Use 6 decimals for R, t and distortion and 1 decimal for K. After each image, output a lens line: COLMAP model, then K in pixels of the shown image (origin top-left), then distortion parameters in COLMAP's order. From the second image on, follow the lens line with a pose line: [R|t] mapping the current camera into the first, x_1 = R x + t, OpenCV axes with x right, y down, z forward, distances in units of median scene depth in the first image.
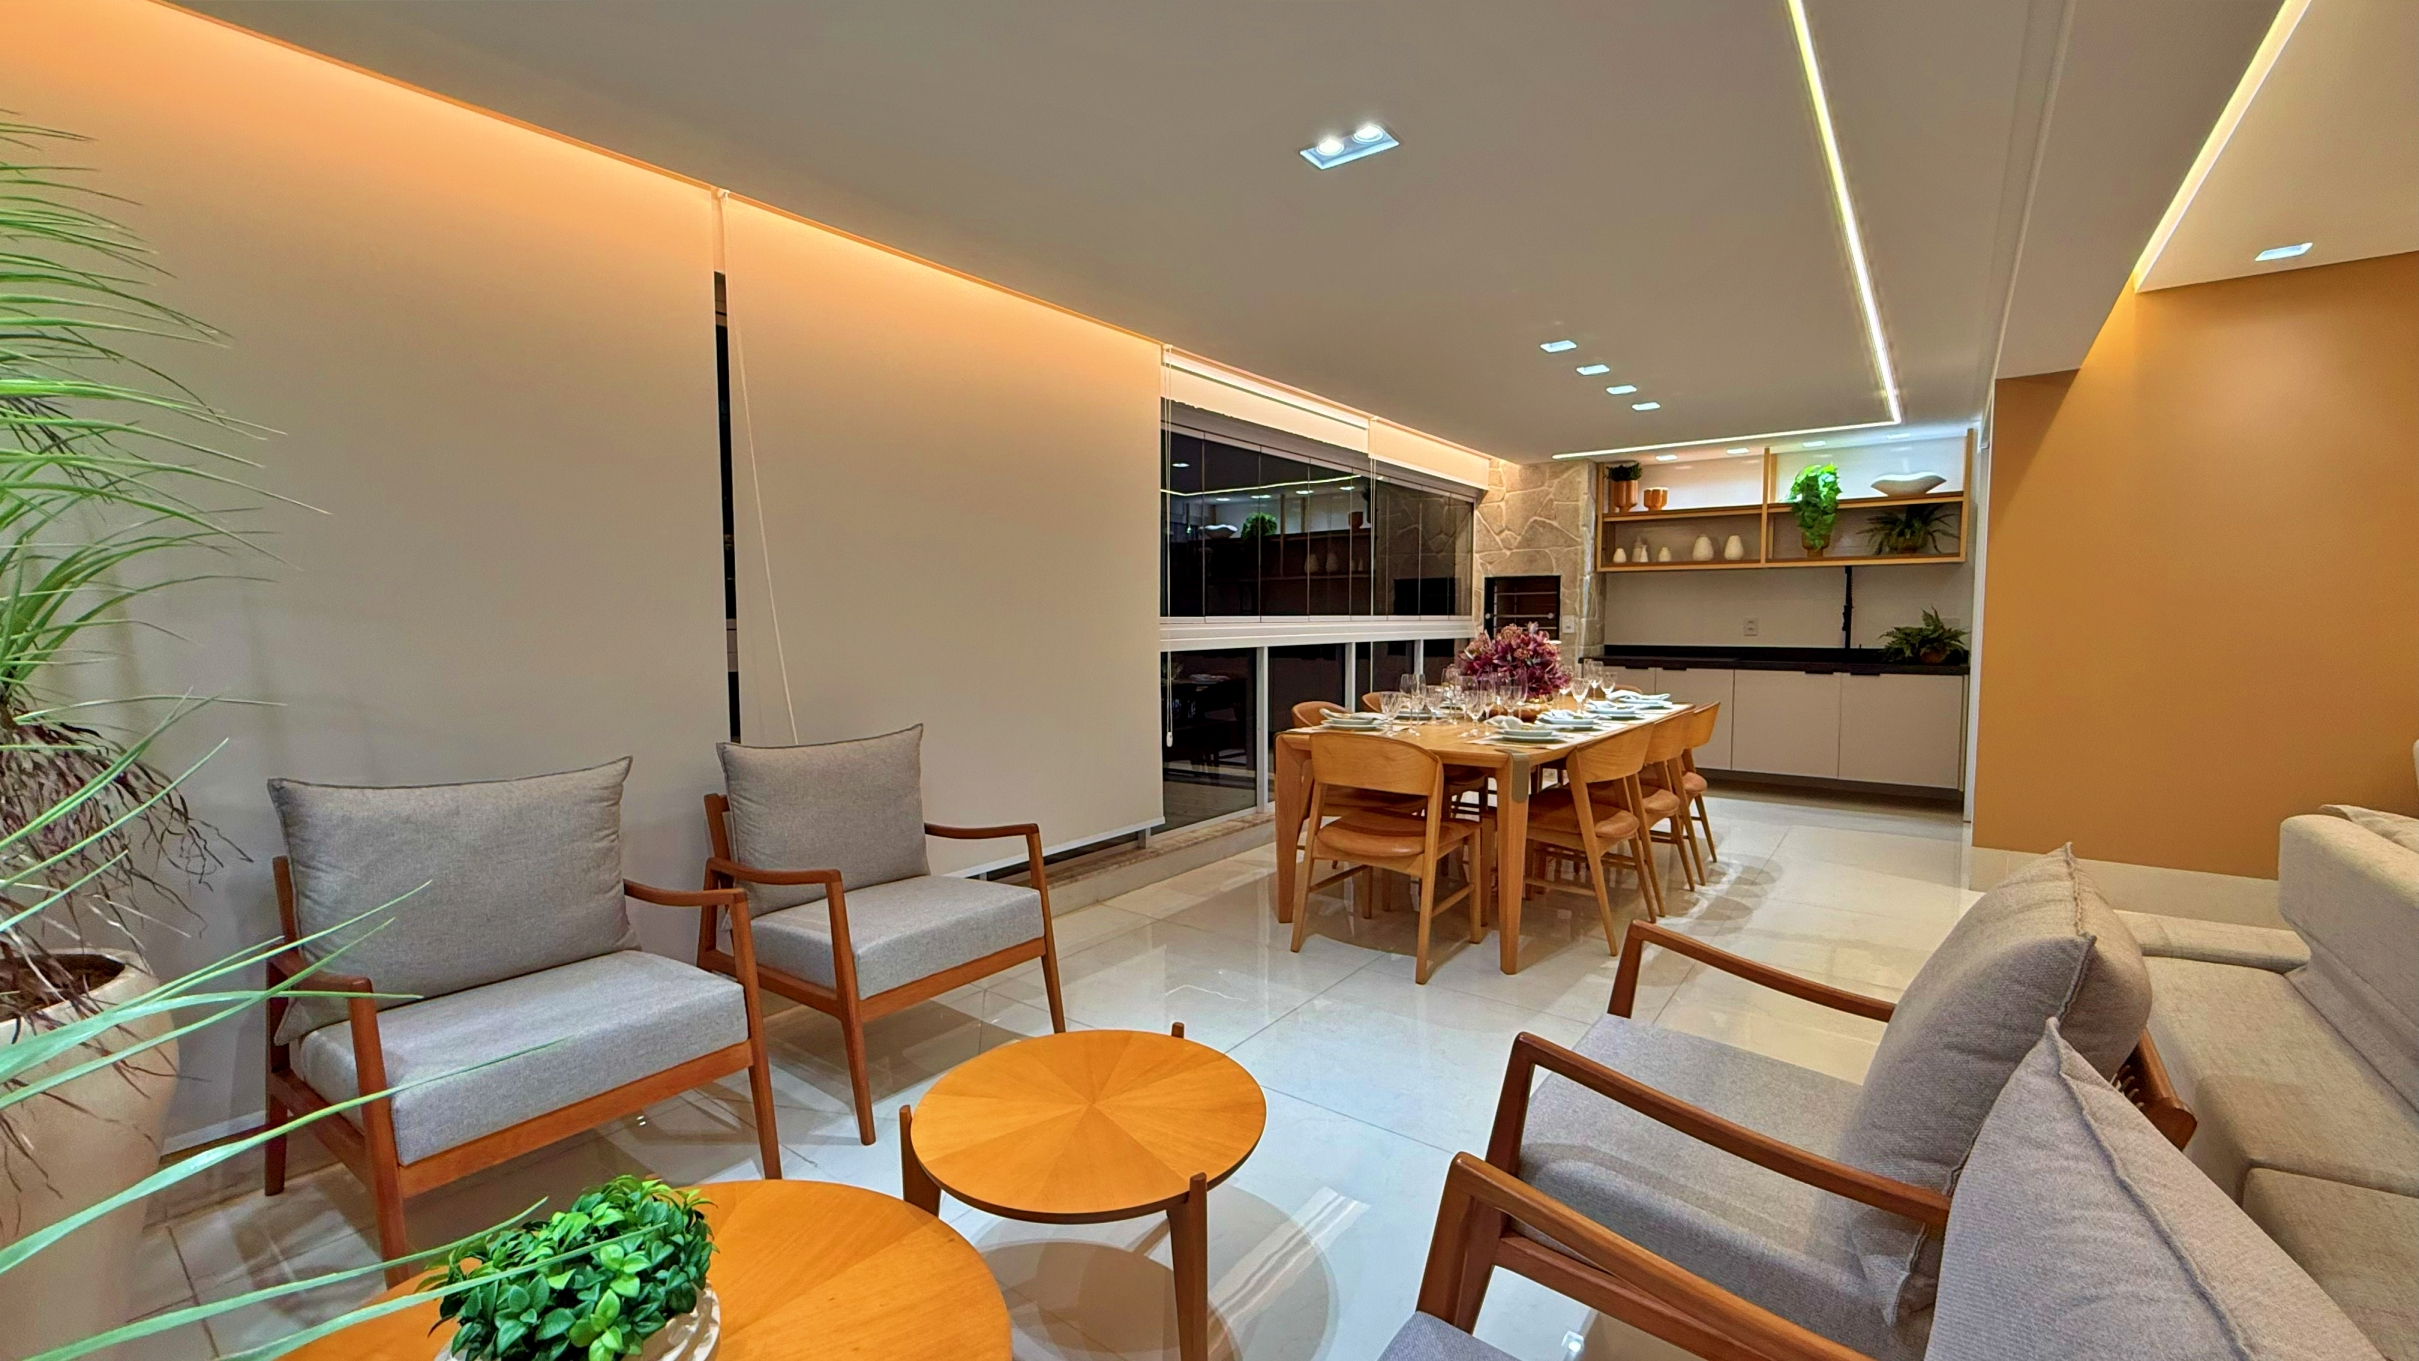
lens RADIAL K [[962.7, 0, 1200.7], [0, 962.7, 674.7], [0, 0, 1]] dist [-0.001131, 0.000700]
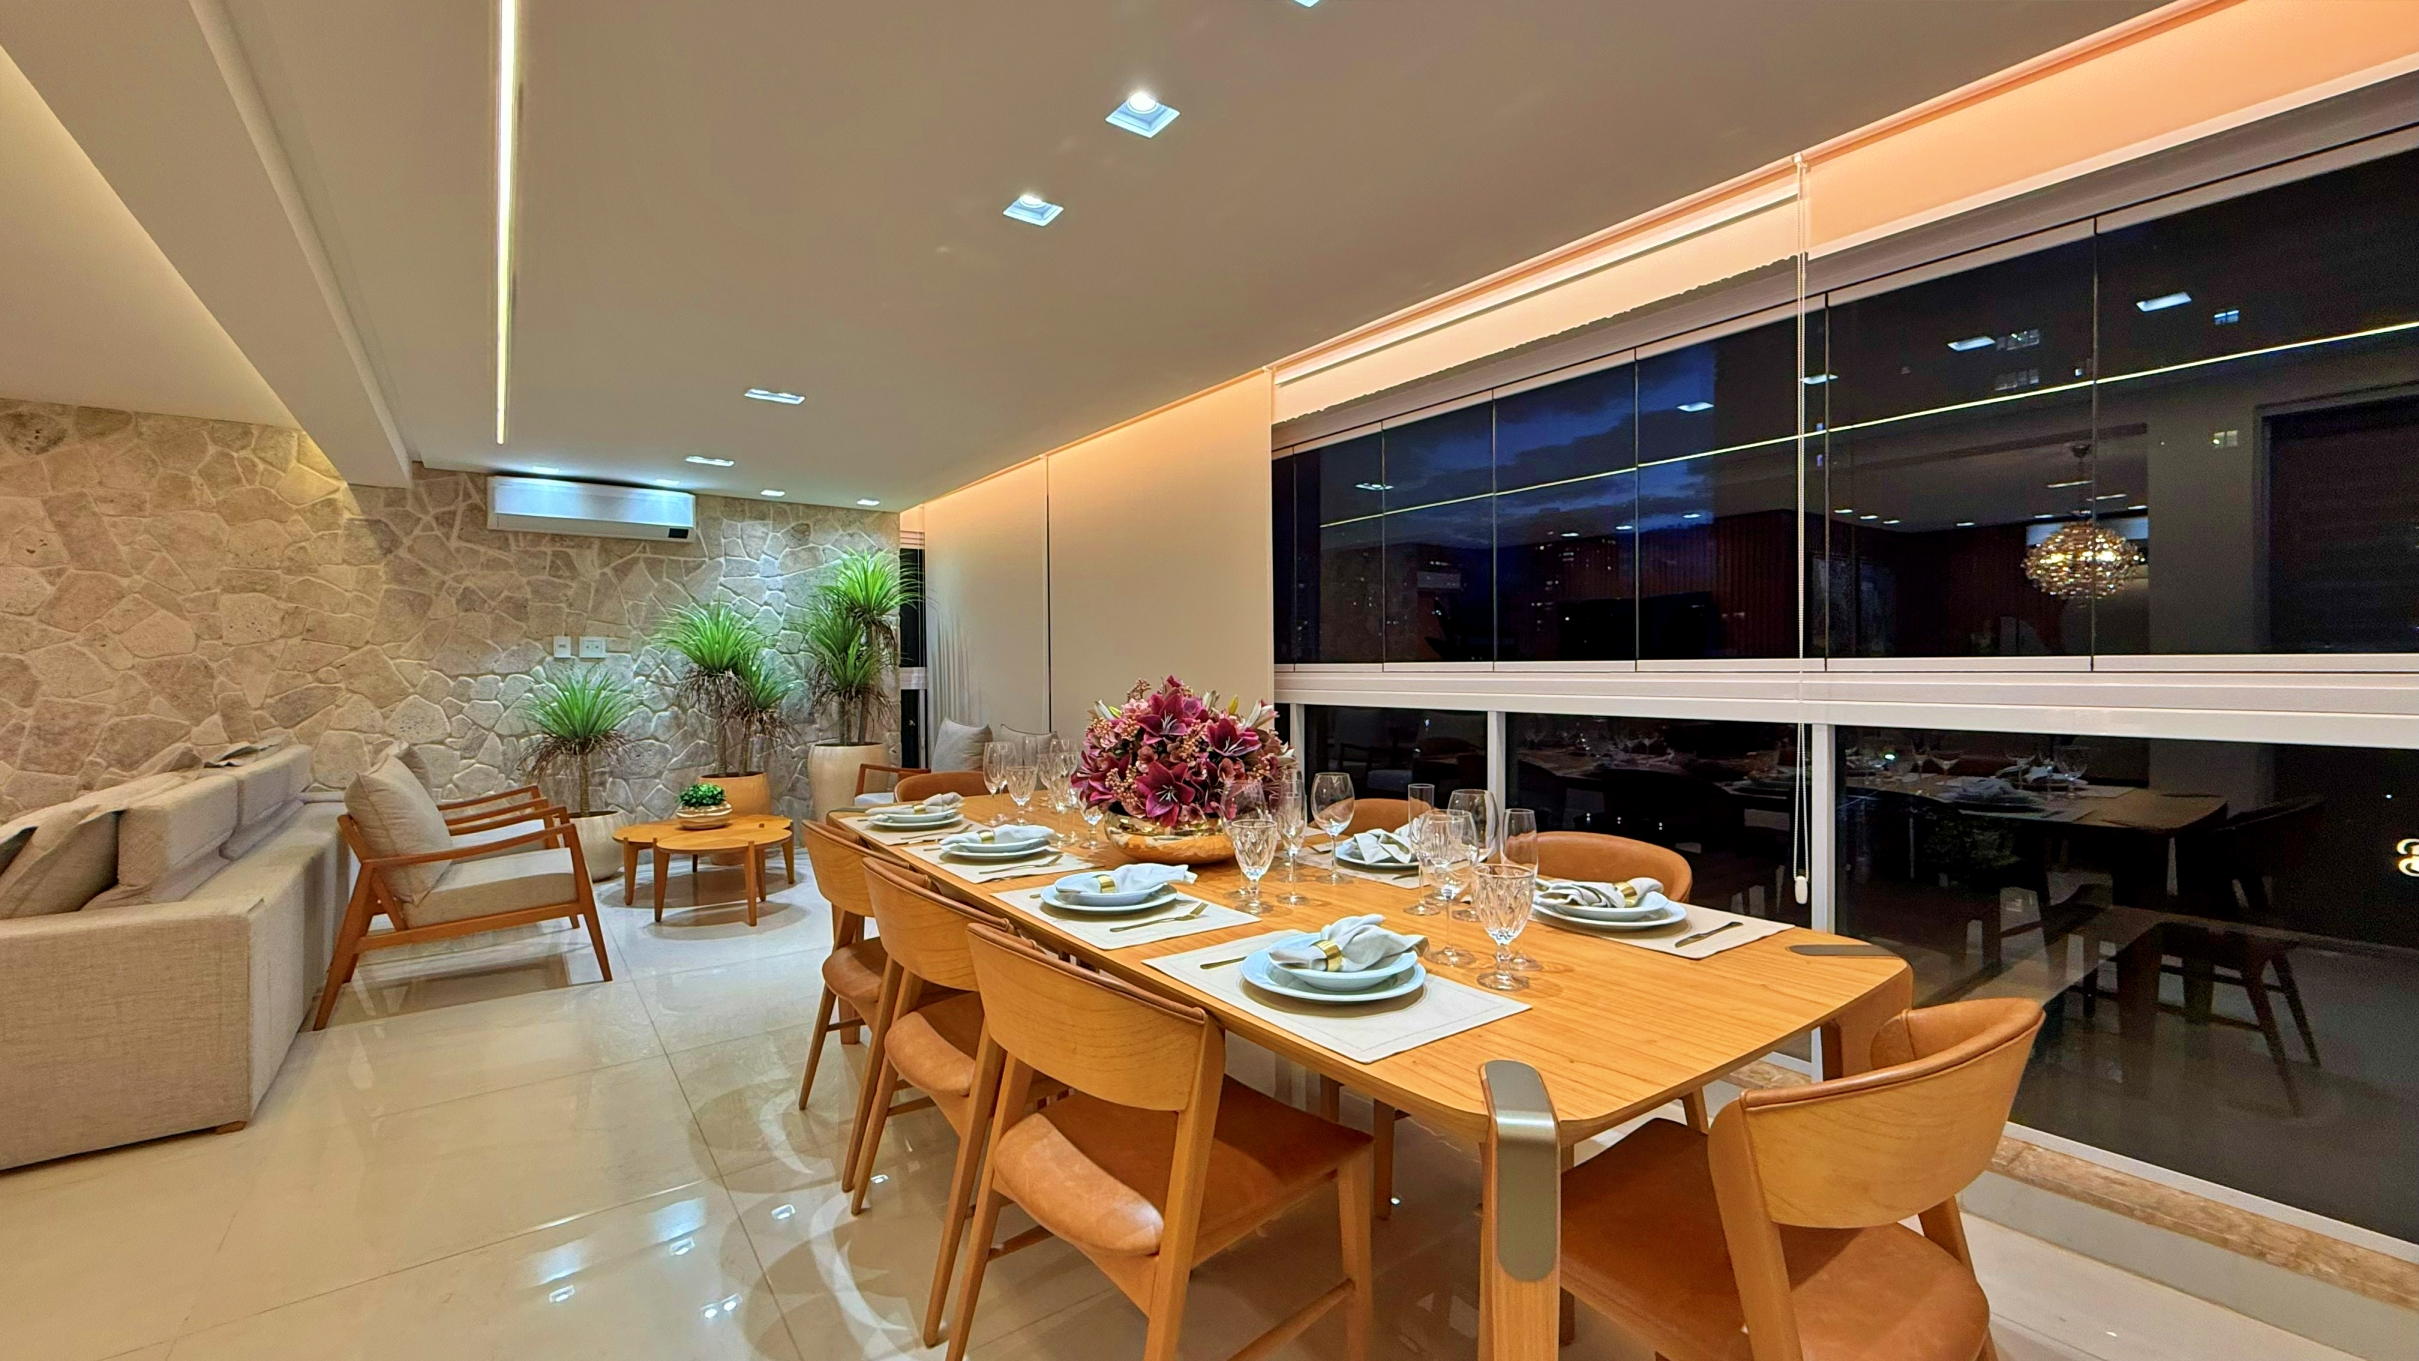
lens RADIAL K [[962.7, 0, 1200.7], [0, 962.7, 678.7], [0, 0, 1]] dist [-0.001131, 0.000700]
pose [[-0.275820, 0.017173, -0.961056, 0.632164], [-0.051320, 0.998151, 0.032564, -0.054187], [0.959838, 0.058303, -0.274429, 0.881415]]
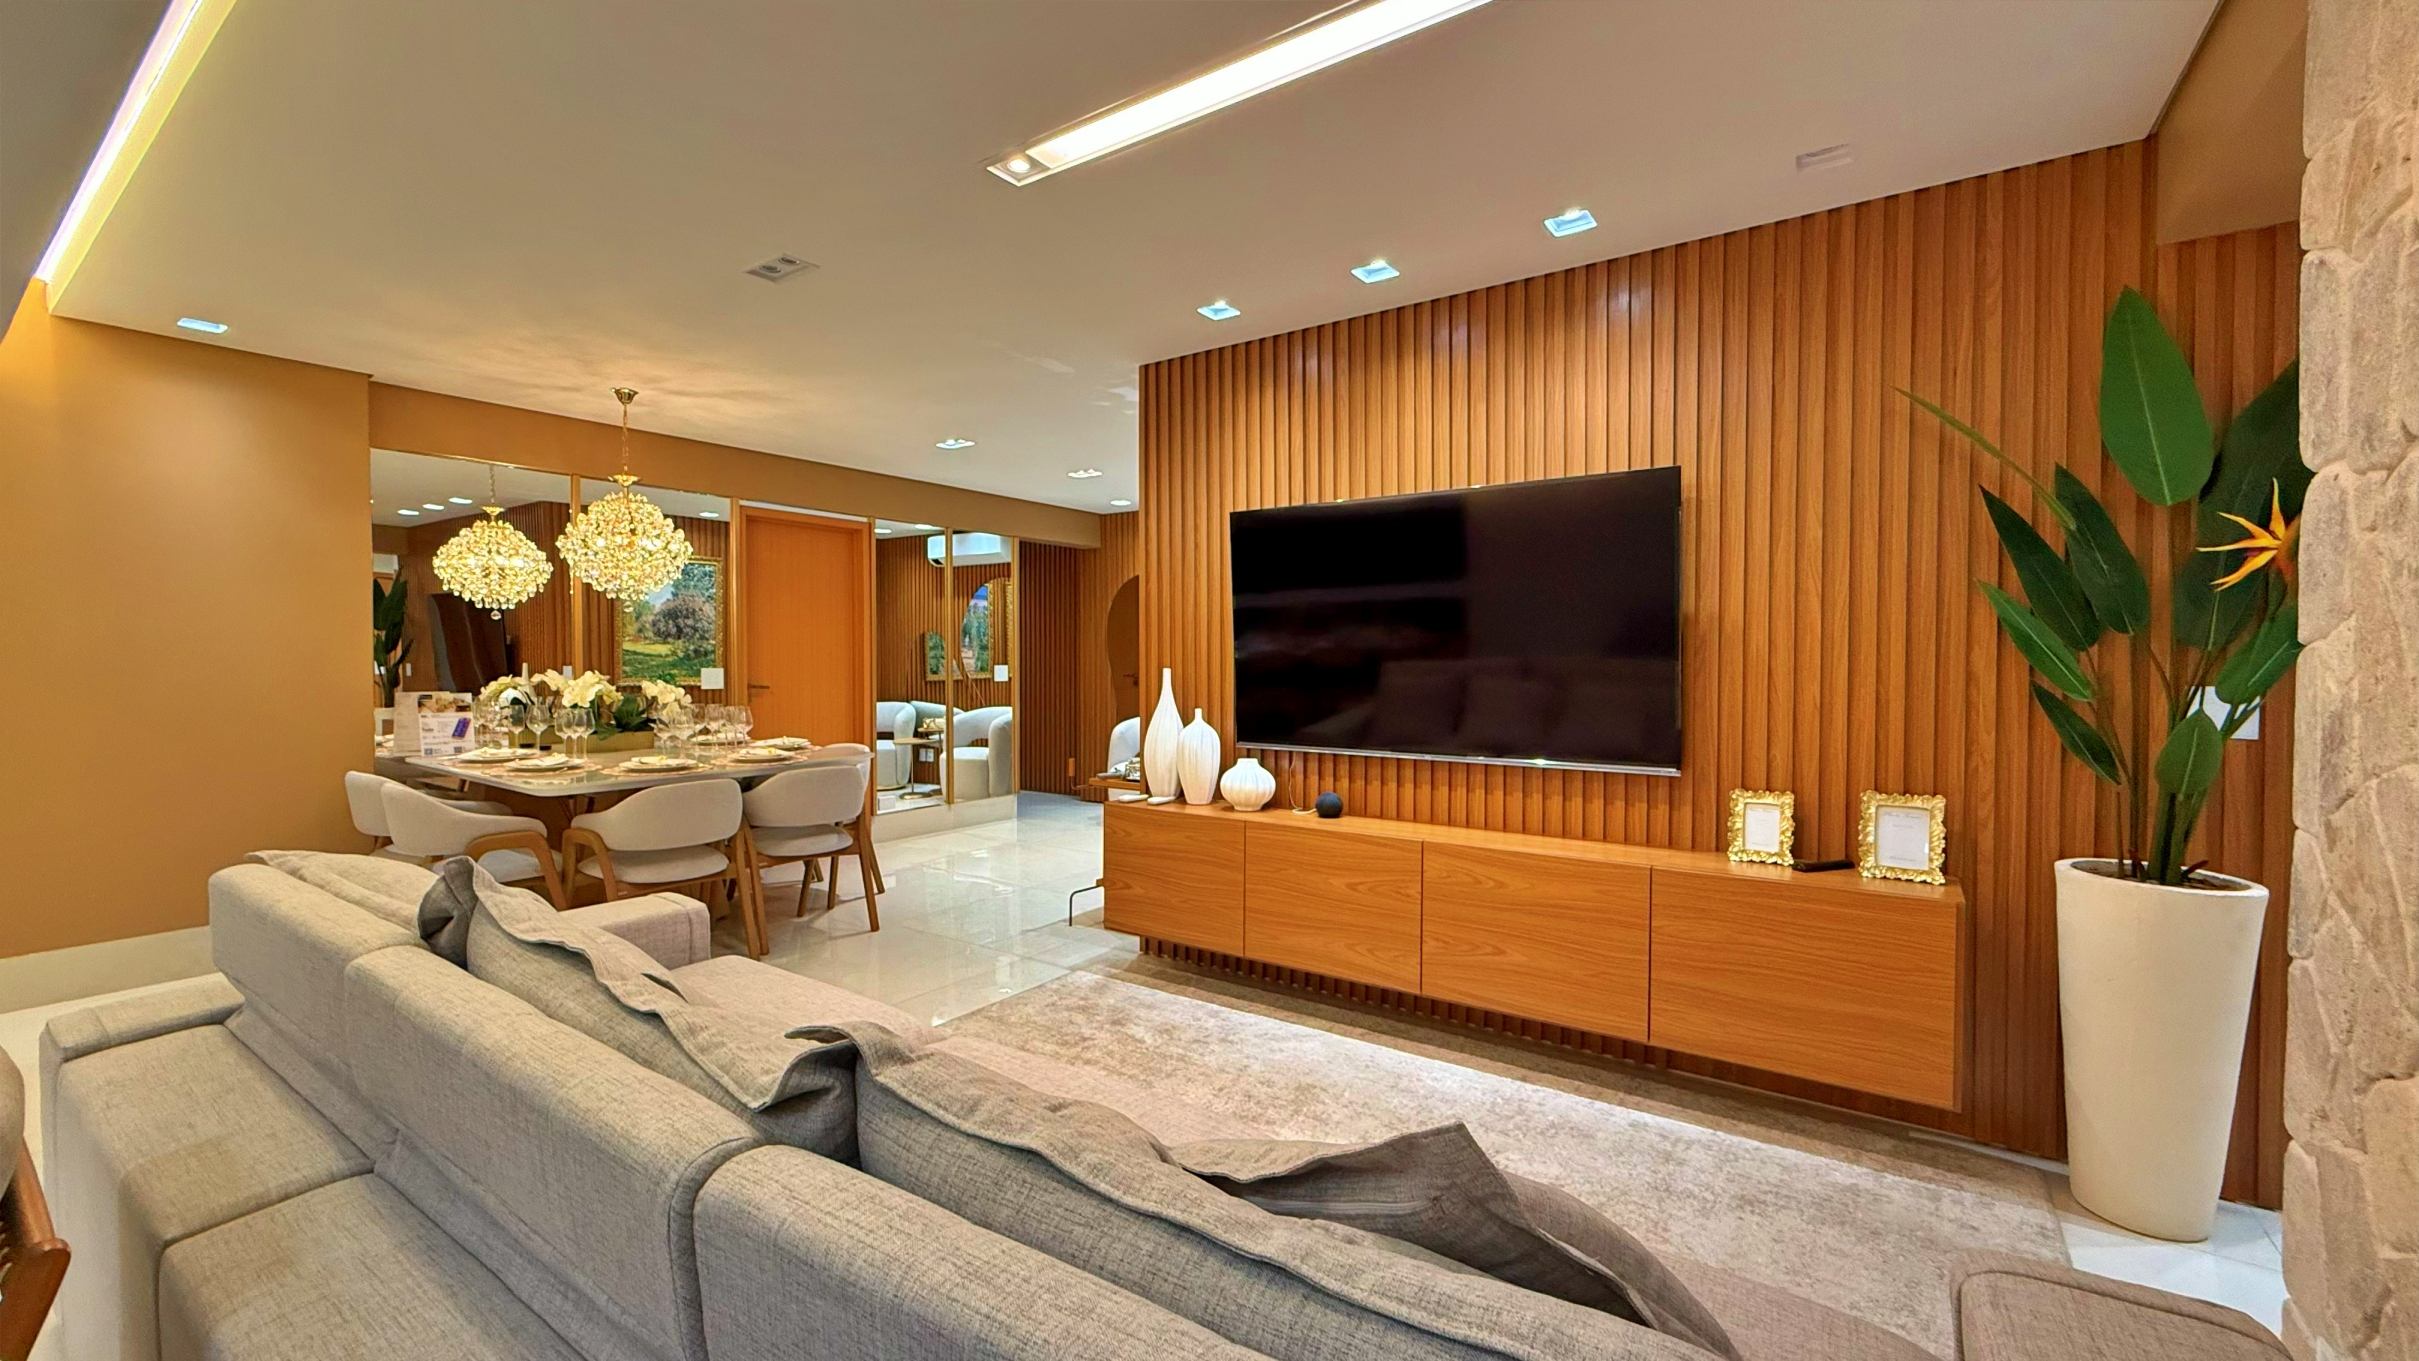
lens RADIAL K [[962.7, 0, 1198.2], [0, 962.7, 677.2], [0, 0, 1]] dist [-0.001131, 0.000700]
pose [[-0.043445, -0.015916, 0.998929, 0.011300], [0.061039, 0.997963, 0.018556, -0.004649], [-0.997189, 0.061779, -0.042385, -0.008805]]
